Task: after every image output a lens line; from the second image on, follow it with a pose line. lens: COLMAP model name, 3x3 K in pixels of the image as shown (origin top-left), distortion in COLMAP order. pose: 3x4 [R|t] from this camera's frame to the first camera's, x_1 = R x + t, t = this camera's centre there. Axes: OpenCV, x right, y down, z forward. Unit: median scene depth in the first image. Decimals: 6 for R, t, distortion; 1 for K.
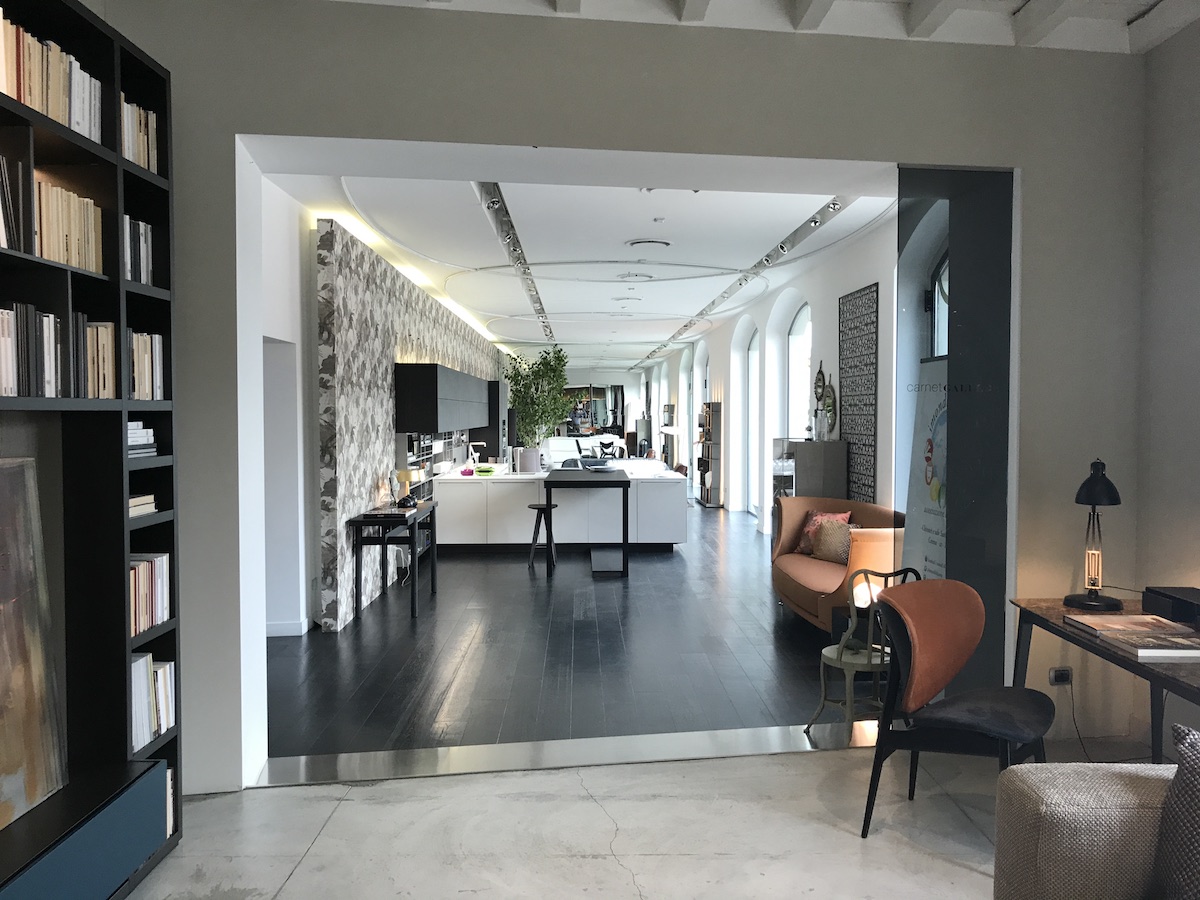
lens RADIAL K [[978.8, 0, 600.0], [0, 978.8, 450.0], [0, 0, 1]] dist [0.011477, -0.002453]
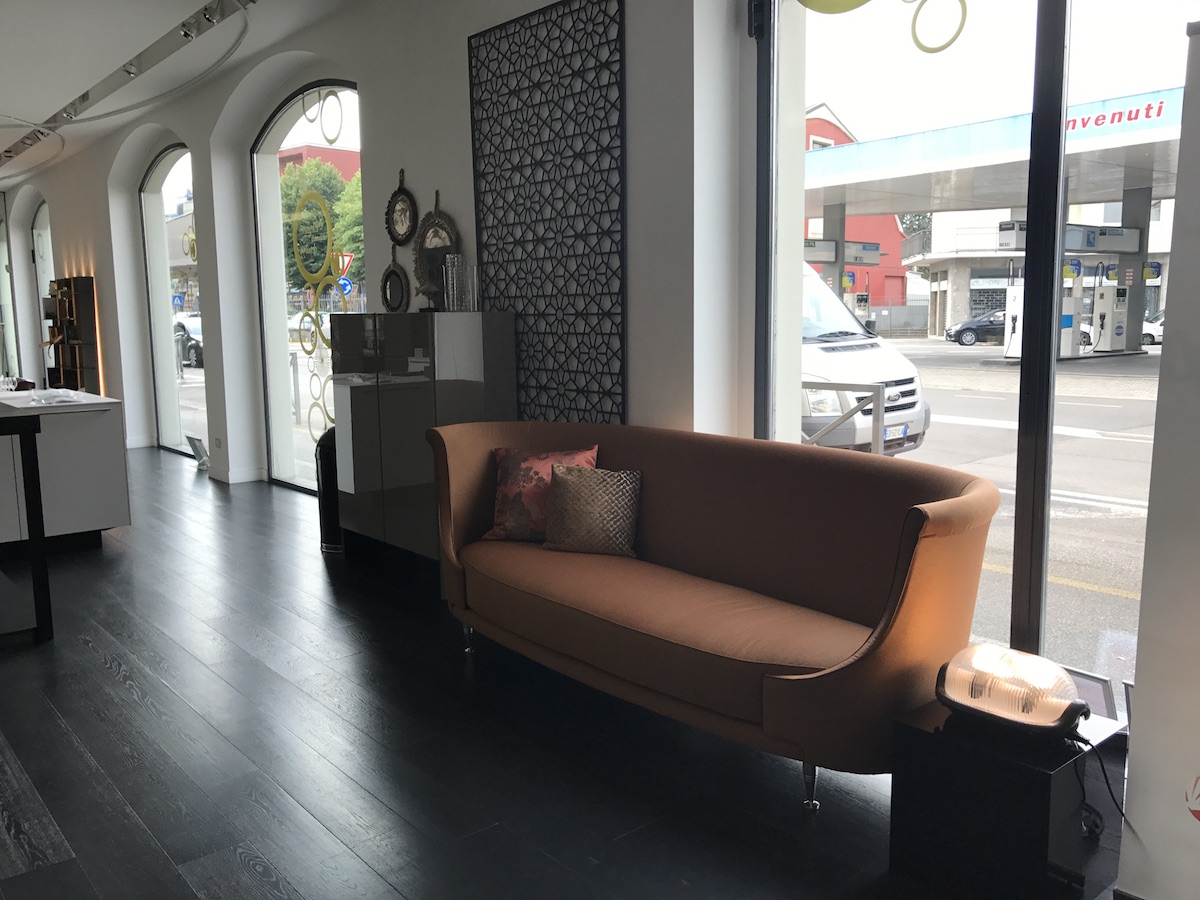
lens RADIAL K [[984.5, 0, 600.0], [0, 984.5, 450.0], [0, 0, 1]] dist [0.001082, -0.004100]
pose [[0.775671, -0.100598, 0.623068, -0.048405], [0.039941, 0.993061, 0.110612, 0.008014], [-0.629872, -0.060913, 0.774307, 0.513879]]
